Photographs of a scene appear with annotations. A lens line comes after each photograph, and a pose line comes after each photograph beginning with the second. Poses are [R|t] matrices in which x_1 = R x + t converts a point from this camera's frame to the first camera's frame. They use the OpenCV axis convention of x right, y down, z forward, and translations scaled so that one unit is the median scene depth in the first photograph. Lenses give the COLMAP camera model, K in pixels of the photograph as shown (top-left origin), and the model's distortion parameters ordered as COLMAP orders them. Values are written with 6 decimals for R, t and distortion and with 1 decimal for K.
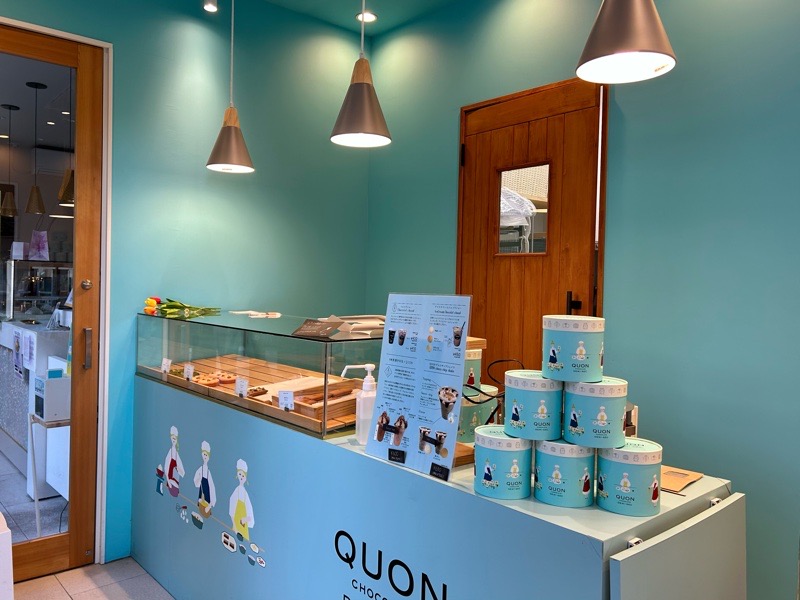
lens RADIAL K [[626.3, 0, 400.0], [0, 626.3, 300.0], [0, 0, 1]] dist [0.050700, -0.006850]
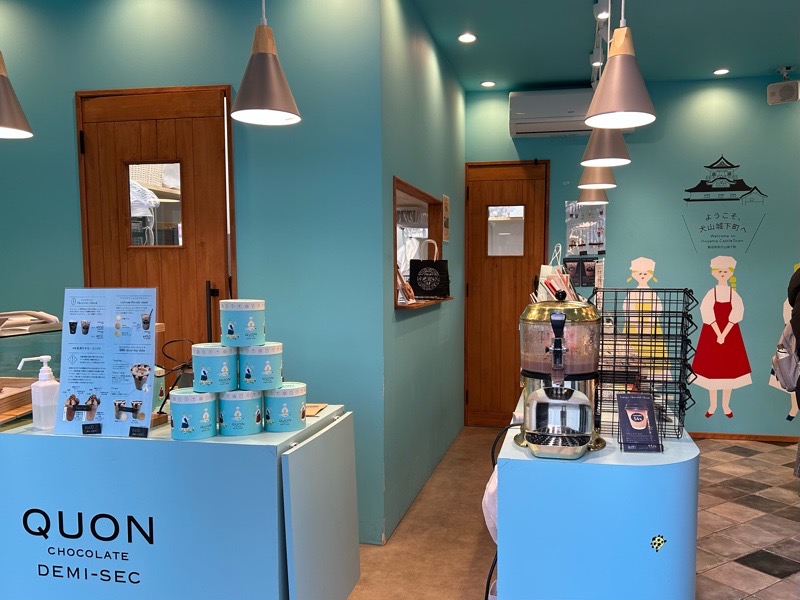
lens RADIAL K [[895.6, 0, 400.0], [0, 895.6, 300.0], [0, 0, 1]] dist [0.091173, -0.012375]
pose [[0.834831, -0.046320, 0.548554, -0.446405], [0.039224, 0.998926, 0.024655, -0.007932], [-0.549107, 0.000934, 0.835752, -0.721604]]
